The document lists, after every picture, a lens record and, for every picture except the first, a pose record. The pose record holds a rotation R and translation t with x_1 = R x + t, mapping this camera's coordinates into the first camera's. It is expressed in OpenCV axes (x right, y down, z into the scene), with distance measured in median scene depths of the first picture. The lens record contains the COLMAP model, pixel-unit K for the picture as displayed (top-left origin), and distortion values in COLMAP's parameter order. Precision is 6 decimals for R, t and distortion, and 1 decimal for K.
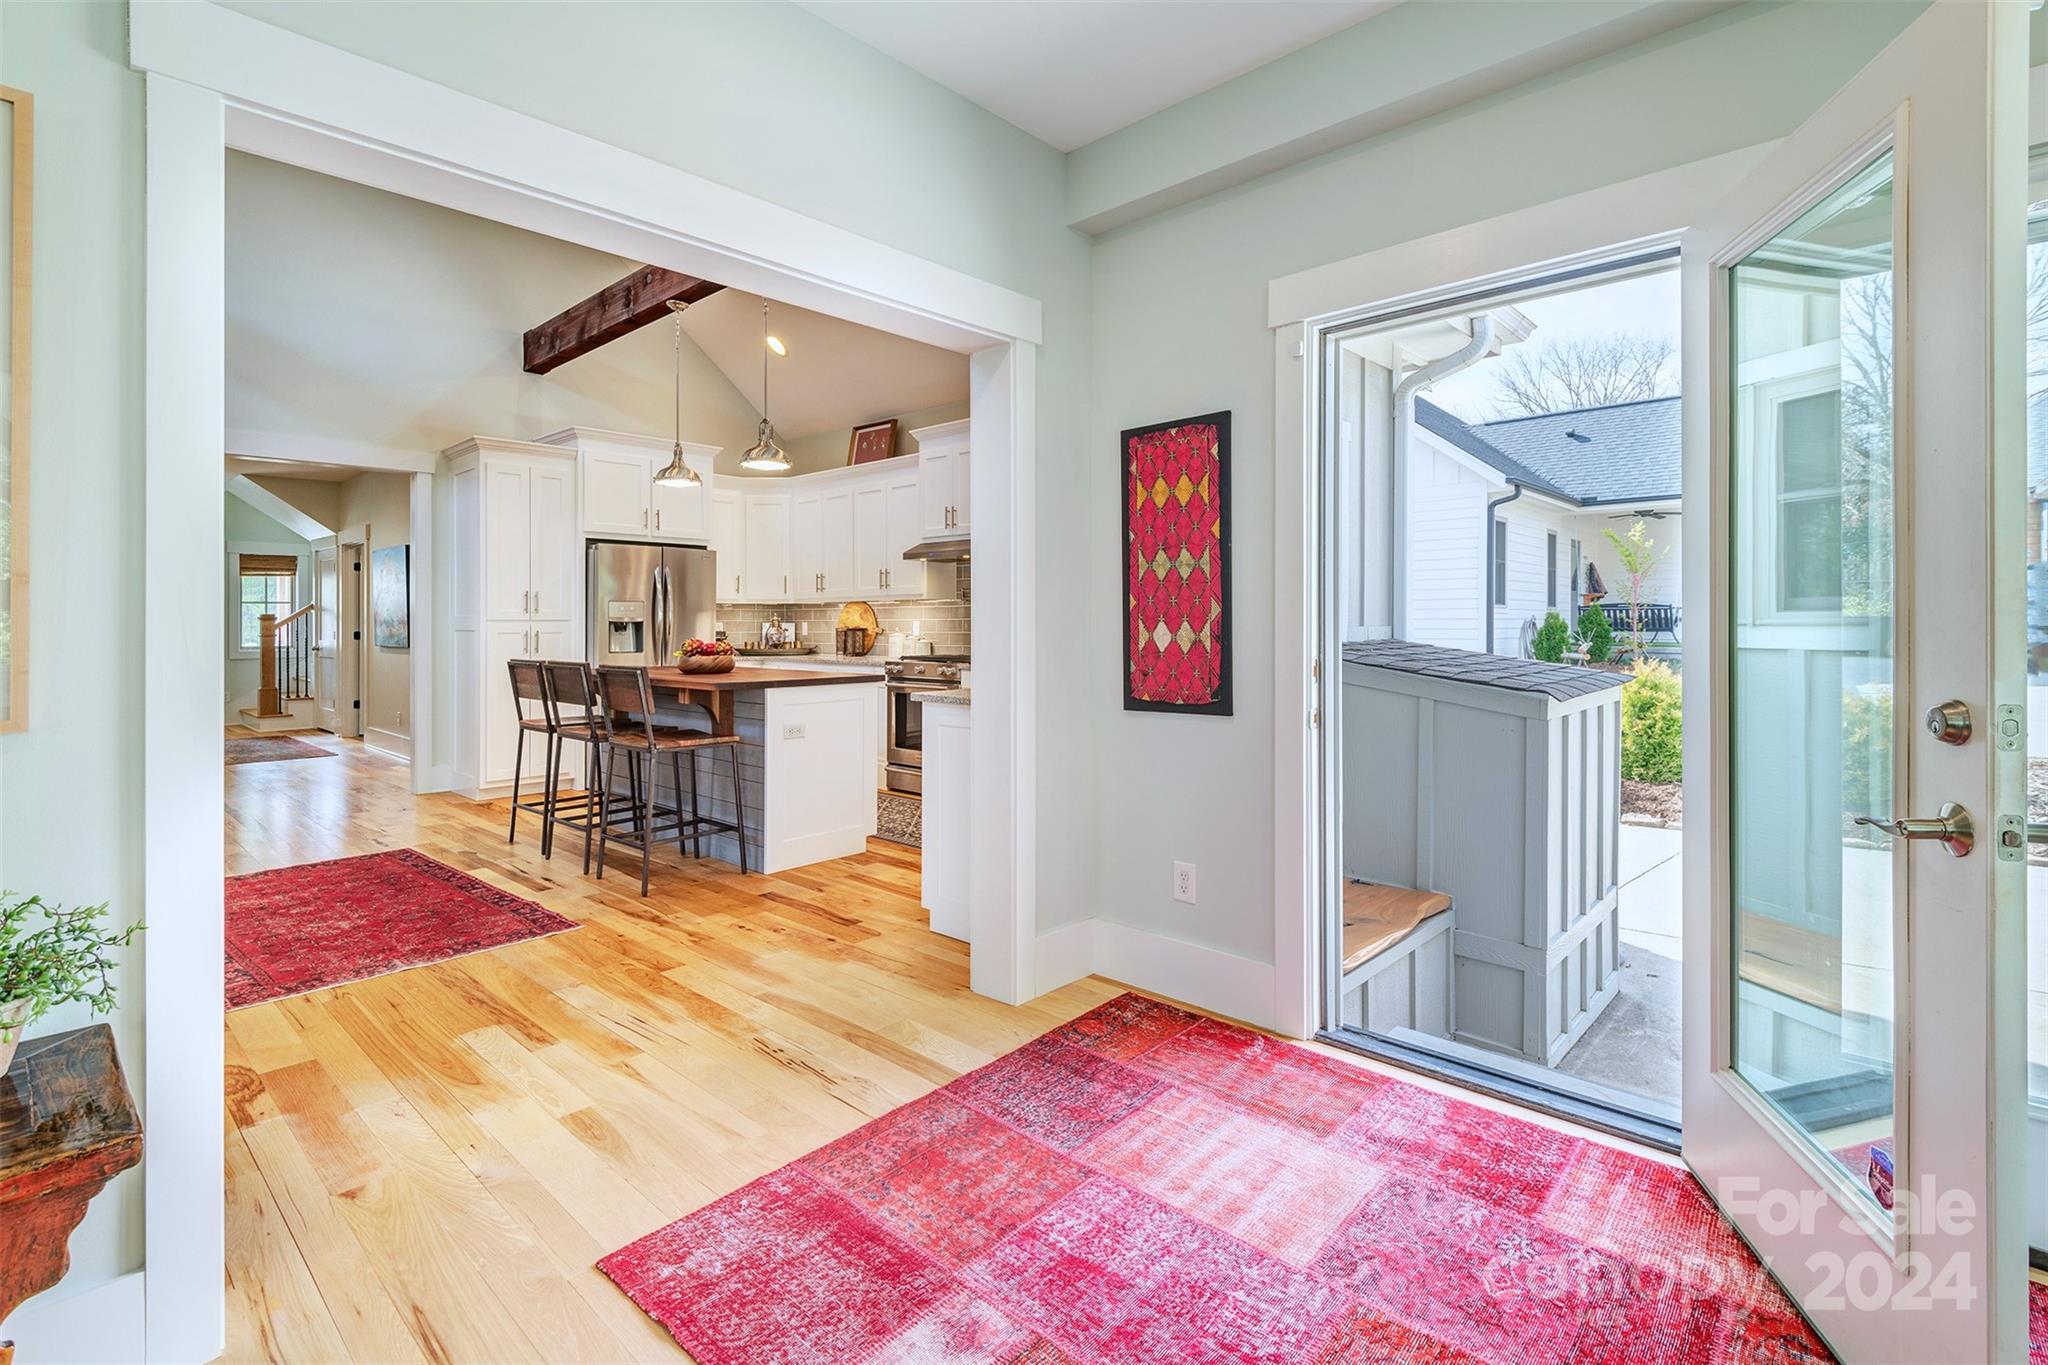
lens RADIAL K [[944.1, 0, 1030.5], [0, 944.1, 617.4], [0, 0, 1]] dist [0.014761, -0.000427]
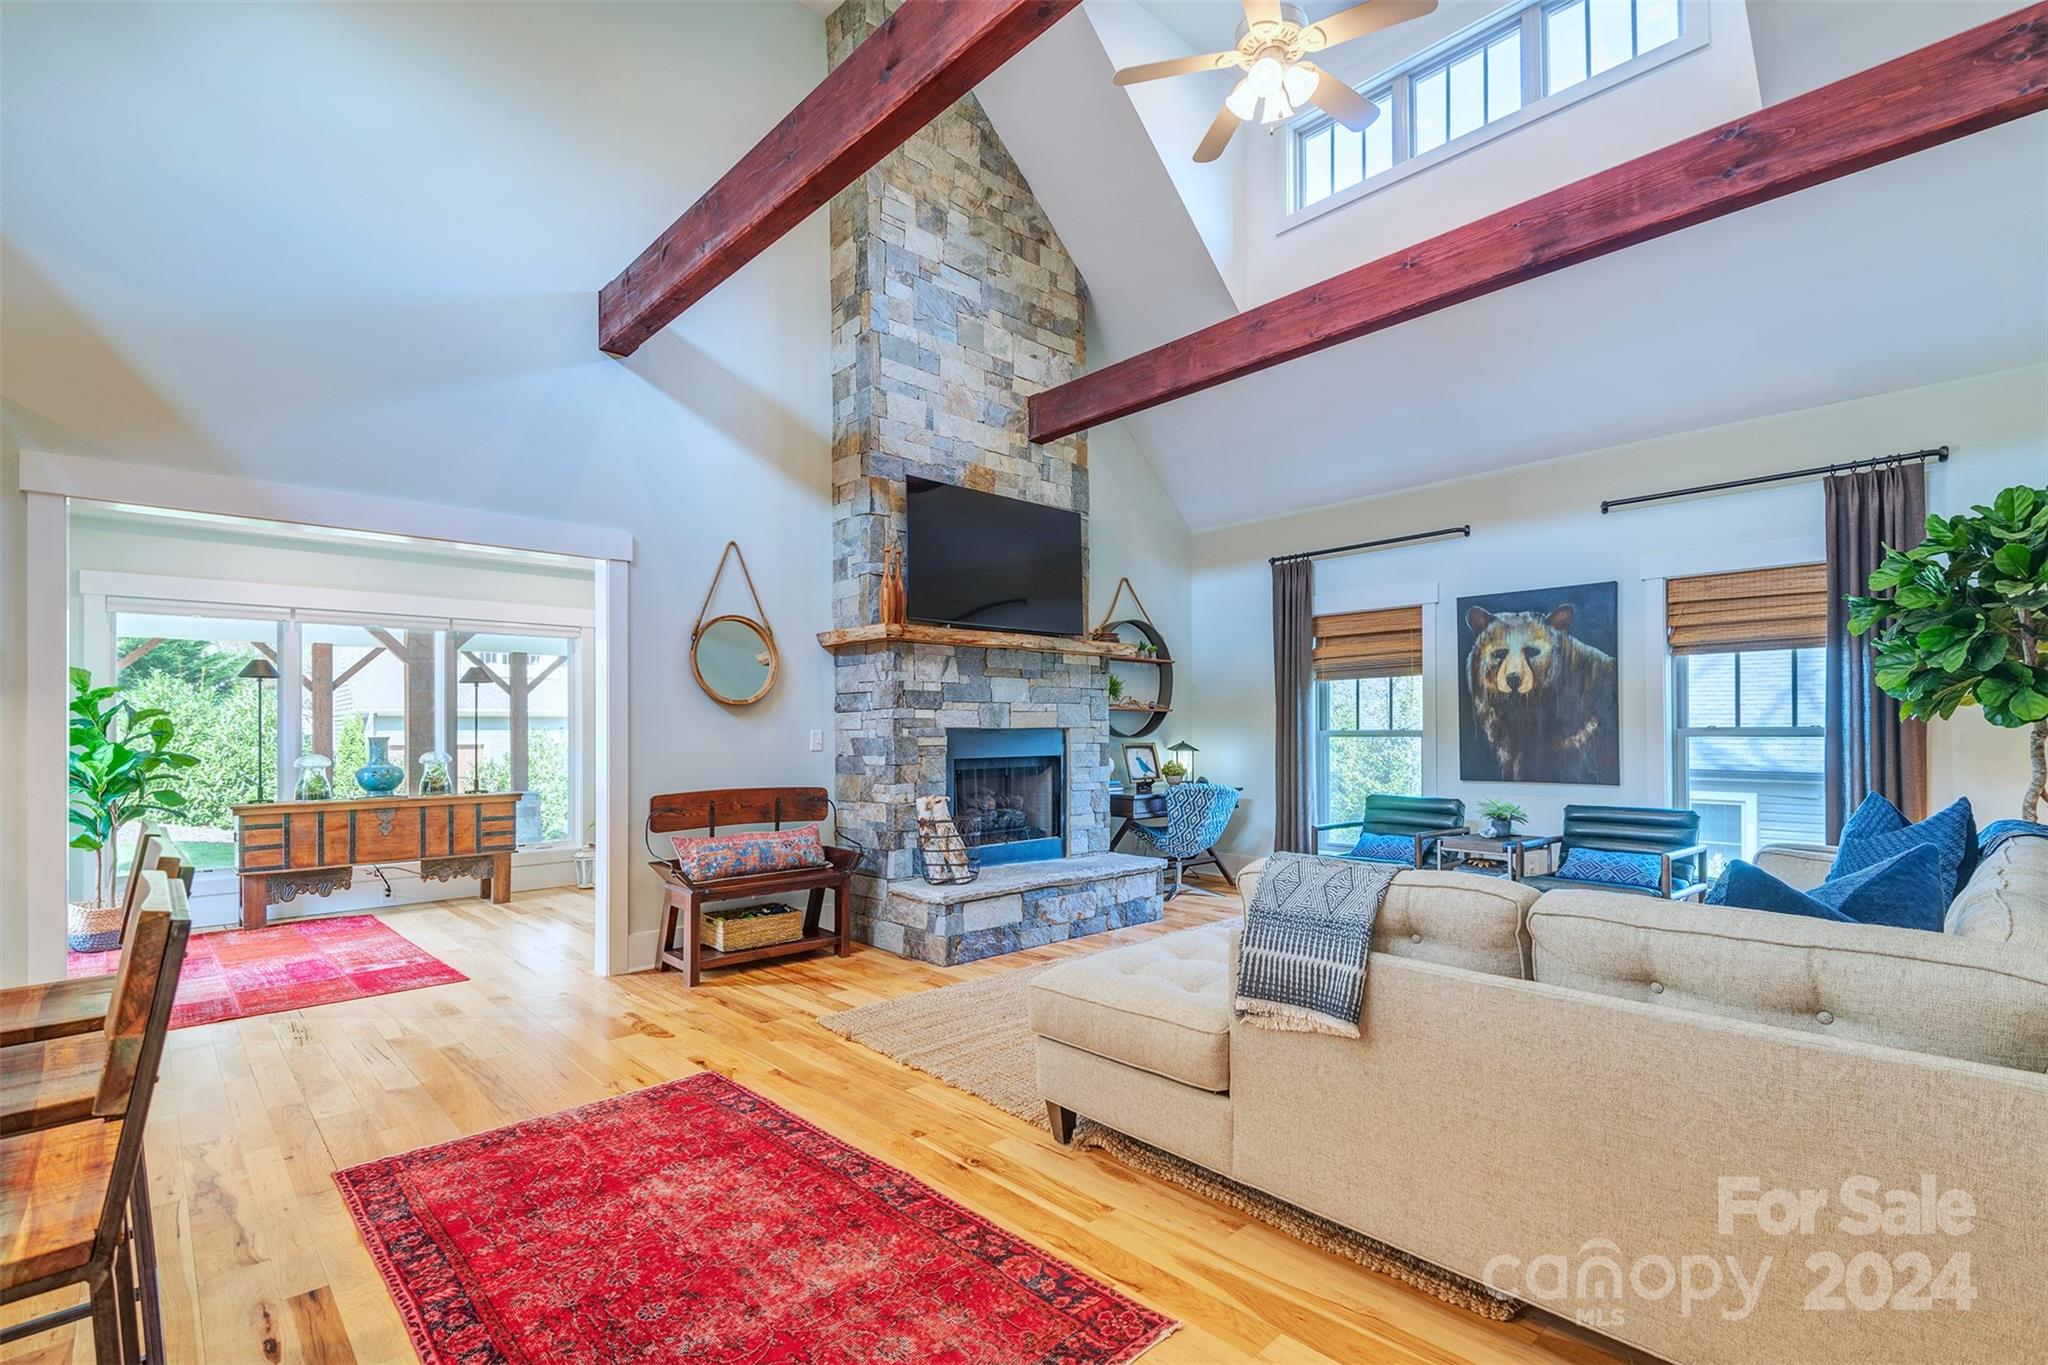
lens RADIAL K [[936.5, 0, 1031.5], [0, 936.5, 722.1], [0, 0, 1]] dist [0.056206, -0.033902]
pose [[-0.997098, 0.011324, 0.075285, -0.550926], [0.010312, 0.999851, -0.013816, 0.004878], [-0.075430, -0.013000, -0.997066, 0.877229]]
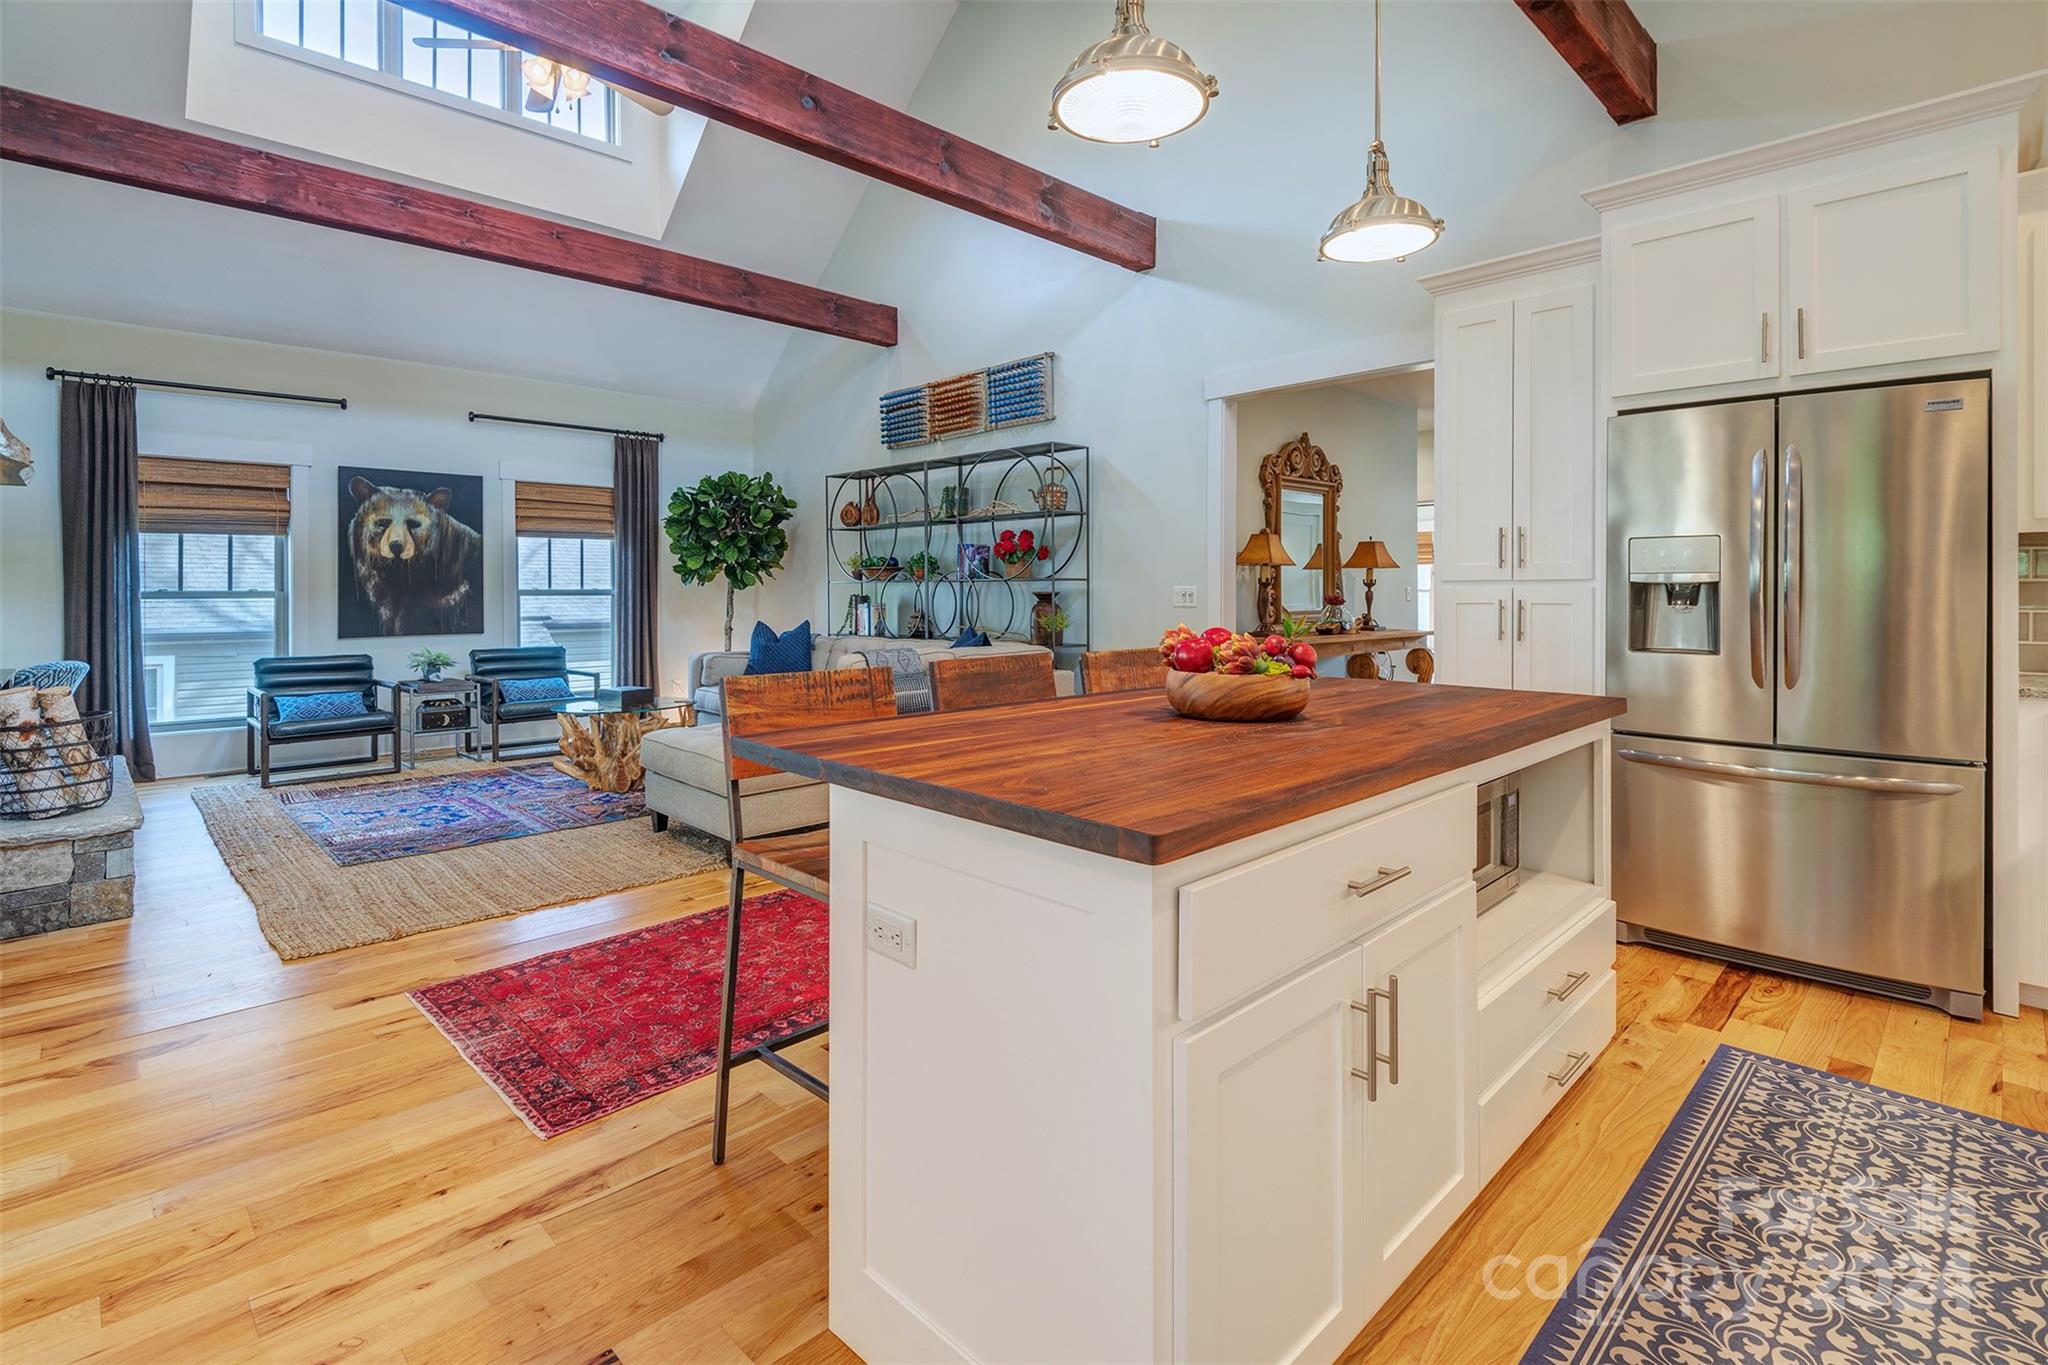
lens RADIAL K [[966.9, 0, 1023.6], [0, 966.9, 588.5], [0, 0, 1]] dist [-0.001258, 0.000043]
pose [[-0.055988, 0.005257, -0.998418, 0.039170], [0.007524, 0.999960, 0.004843, 0.002099], [0.998403, -0.007241, -0.056026, 0.692587]]
